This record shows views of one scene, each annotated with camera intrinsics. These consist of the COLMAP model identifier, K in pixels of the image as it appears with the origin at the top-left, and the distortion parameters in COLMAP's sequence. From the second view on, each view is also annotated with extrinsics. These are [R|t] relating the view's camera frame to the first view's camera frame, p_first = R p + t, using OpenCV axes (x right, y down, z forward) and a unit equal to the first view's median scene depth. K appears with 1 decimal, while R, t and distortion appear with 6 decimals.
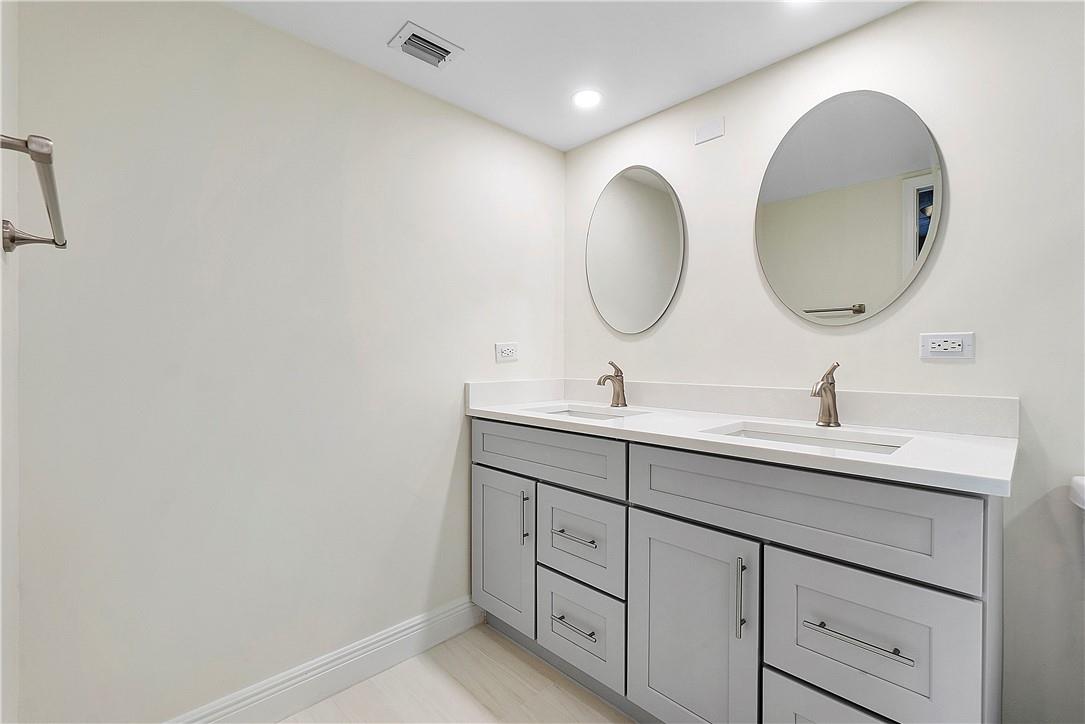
lens RADIAL K [[472.6, 0, 548.9], [0, 472.6, 360.5], [0, 0, 1]] dist [-0.005074, 0.000054]
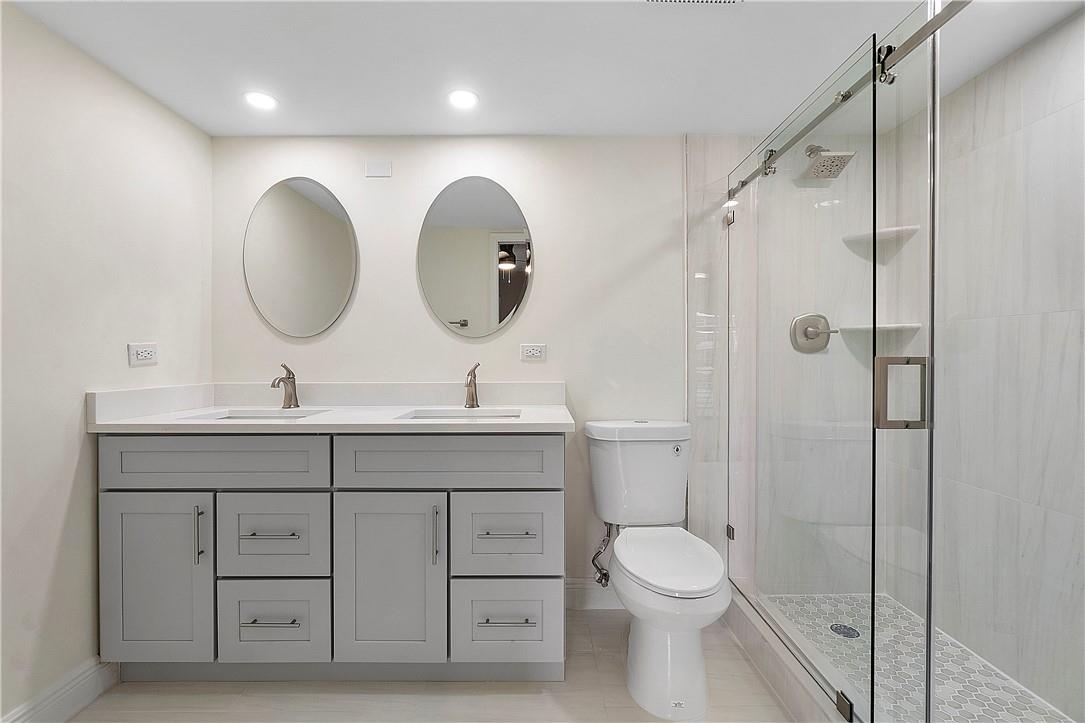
lens RADIAL K [[472.6, 0, 537.4], [0, 472.6, 361.3], [0, 0, 1]] dist [-0.005074, 0.000054]
pose [[0.691341, -0.005560, 0.722507, -0.242222], [0.007503, 0.999972, 0.000516, -0.000218], [-0.722490, 0.005064, 0.691363, -0.107021]]
